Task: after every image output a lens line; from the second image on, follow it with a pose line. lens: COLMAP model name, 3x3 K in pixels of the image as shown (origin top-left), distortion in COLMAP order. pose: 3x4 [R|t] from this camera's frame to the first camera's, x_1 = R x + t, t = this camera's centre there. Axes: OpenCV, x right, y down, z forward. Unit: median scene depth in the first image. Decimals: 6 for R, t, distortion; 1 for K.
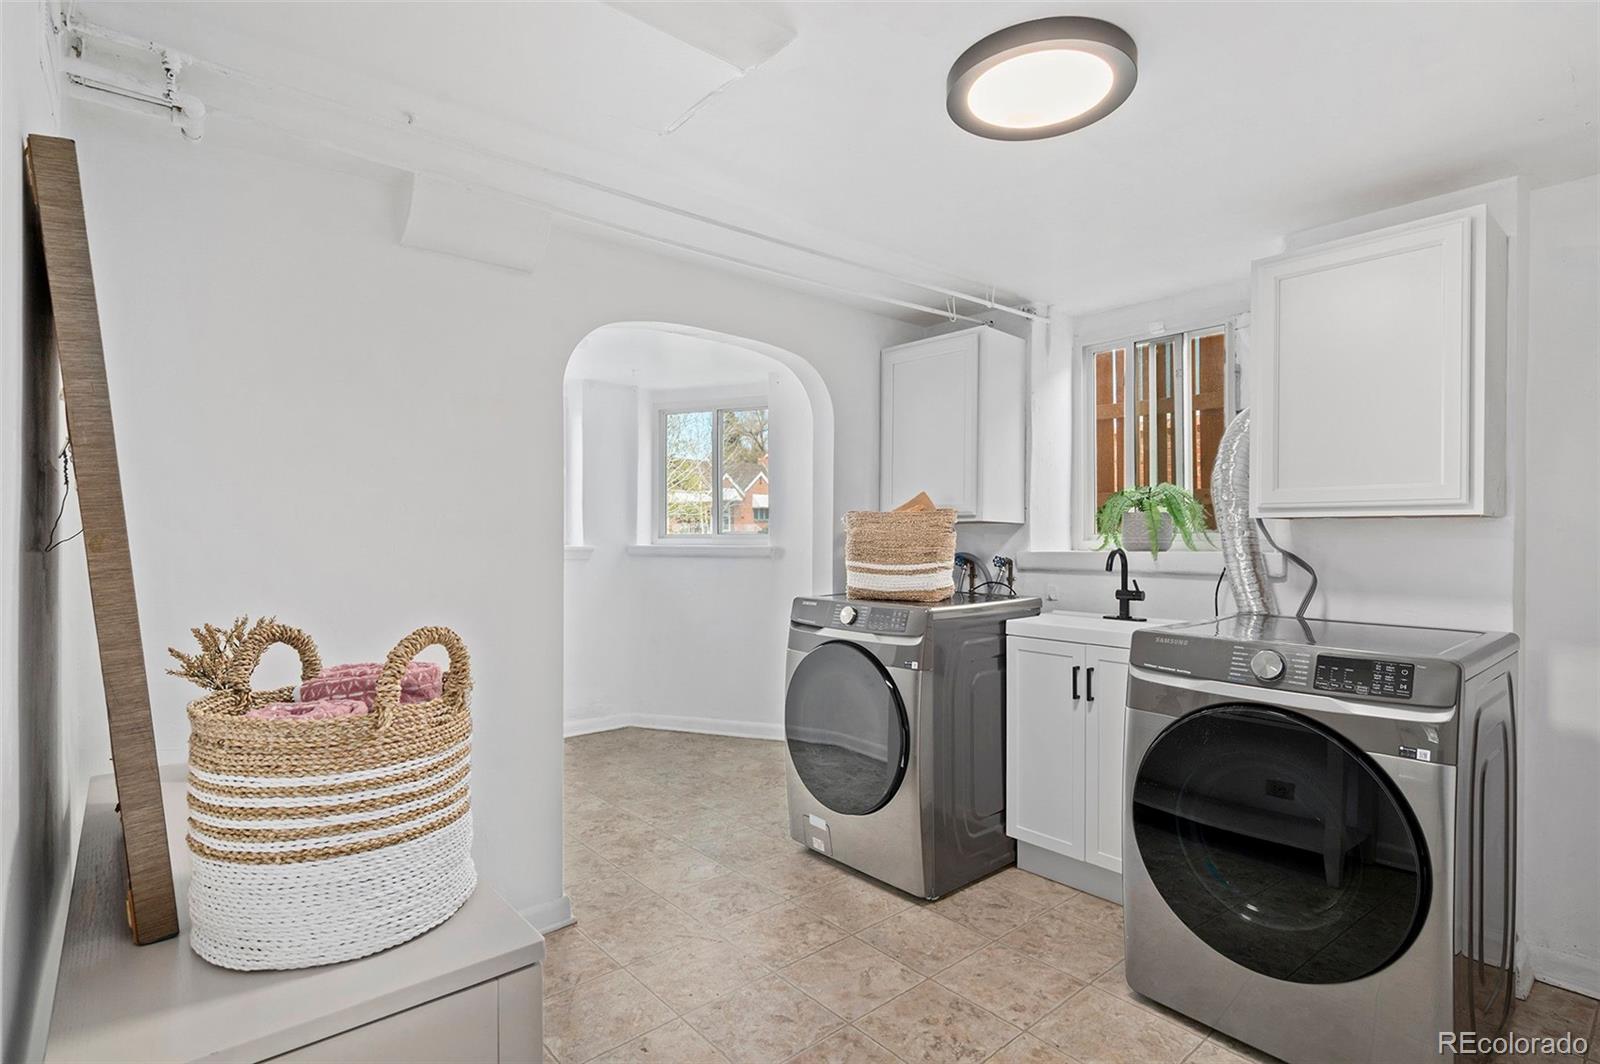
lens RADIAL K [[790.9, 0, 800.0], [0, 790.9, 532.0], [0, 0, 1]] dist [-0.002794, -0.001715]
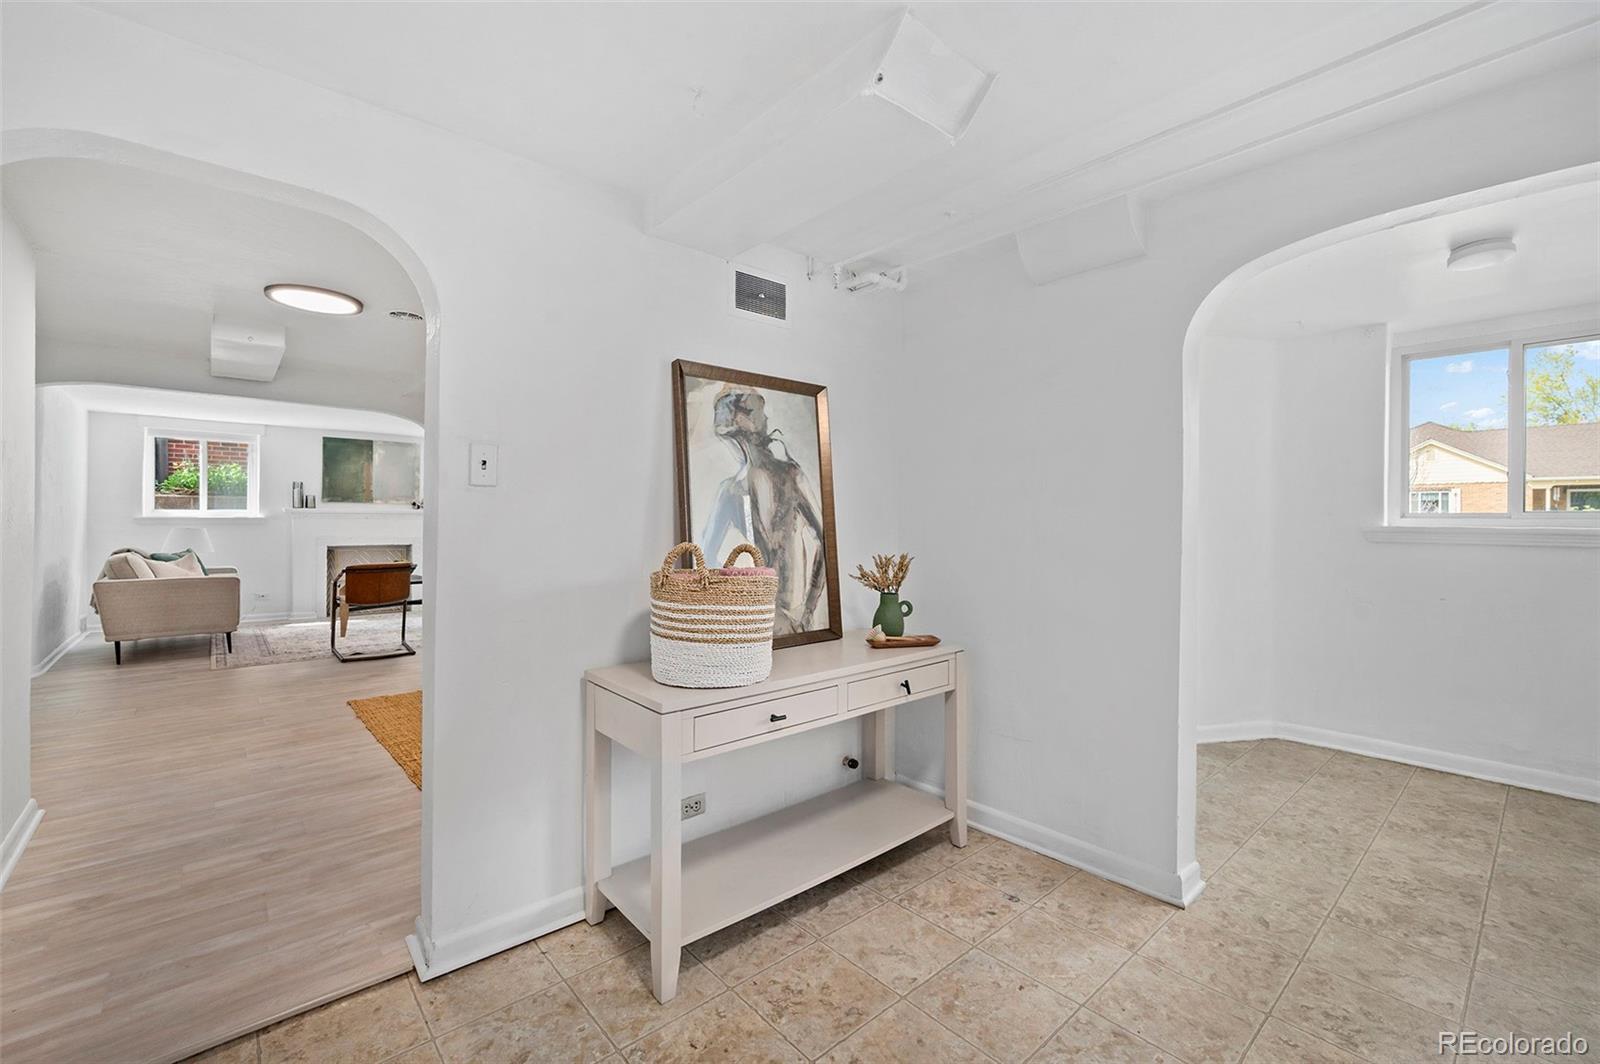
lens RADIAL K [[664.5, 0, 800.8], [0, 664.5, 518.2], [0, 0, 1]] dist [-0.004336, 0.000208]
pose [[0.015945, 0.003637, -0.999866, 0.467724], [-0.010349, 0.999940, 0.003472, 0.013130], [0.999819, 0.010292, 0.015981, 0.449968]]
